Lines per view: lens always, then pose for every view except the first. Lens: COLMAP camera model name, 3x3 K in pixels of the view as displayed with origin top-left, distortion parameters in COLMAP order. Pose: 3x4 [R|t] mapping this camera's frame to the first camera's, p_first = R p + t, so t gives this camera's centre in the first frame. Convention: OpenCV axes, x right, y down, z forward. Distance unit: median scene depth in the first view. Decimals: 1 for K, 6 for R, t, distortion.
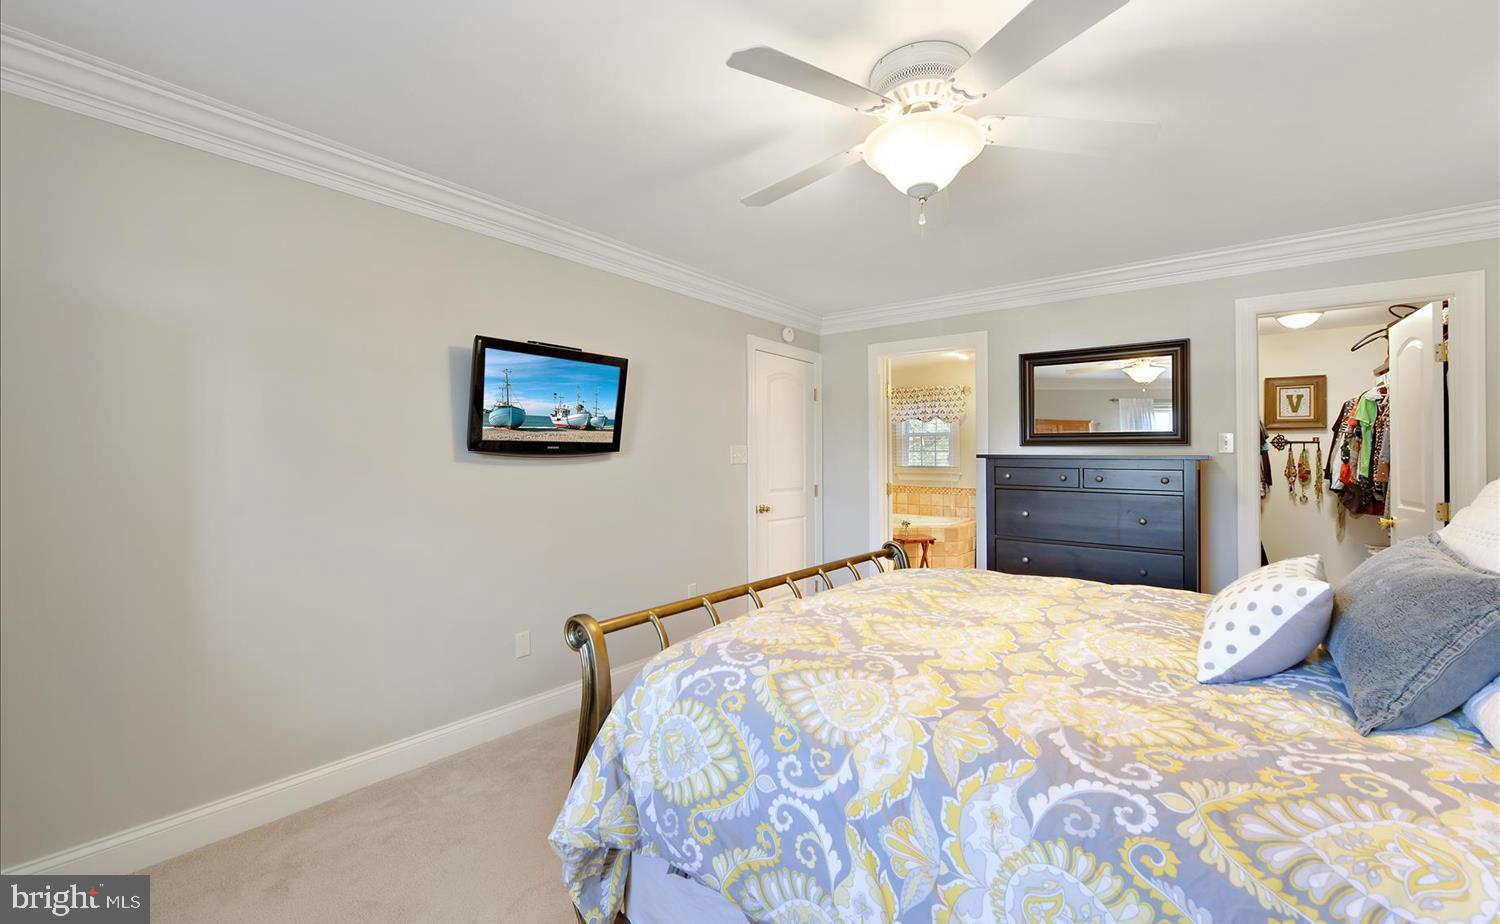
lens RADIAL K [[586.3, 0, 745.5], [0, 586.3, 461.5], [0, 0, 1]] dist [-0.007947, 0.000332]
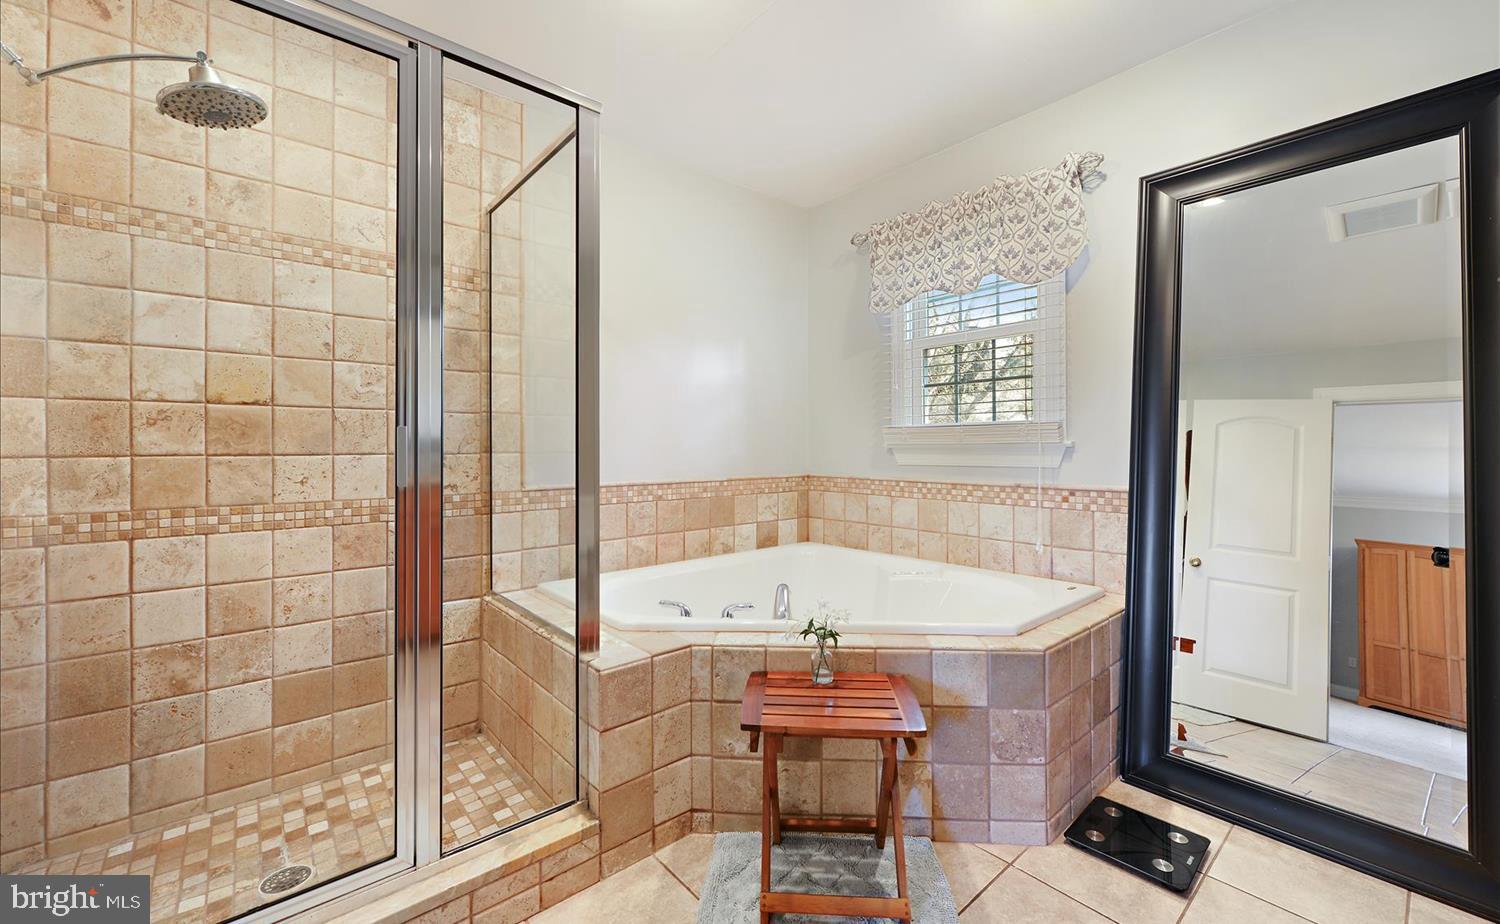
lens RADIAL K [[586.3, 0, 754.6], [0, 586.3, 459.0], [0, 0, 1]] dist [-0.007947, 0.000332]
pose [[0.985566, 0.001494, -0.169286, 0.247161], [0.001050, 0.999888, 0.014937, 0.023683], [0.169289, -0.014900, 0.985454, 0.642945]]
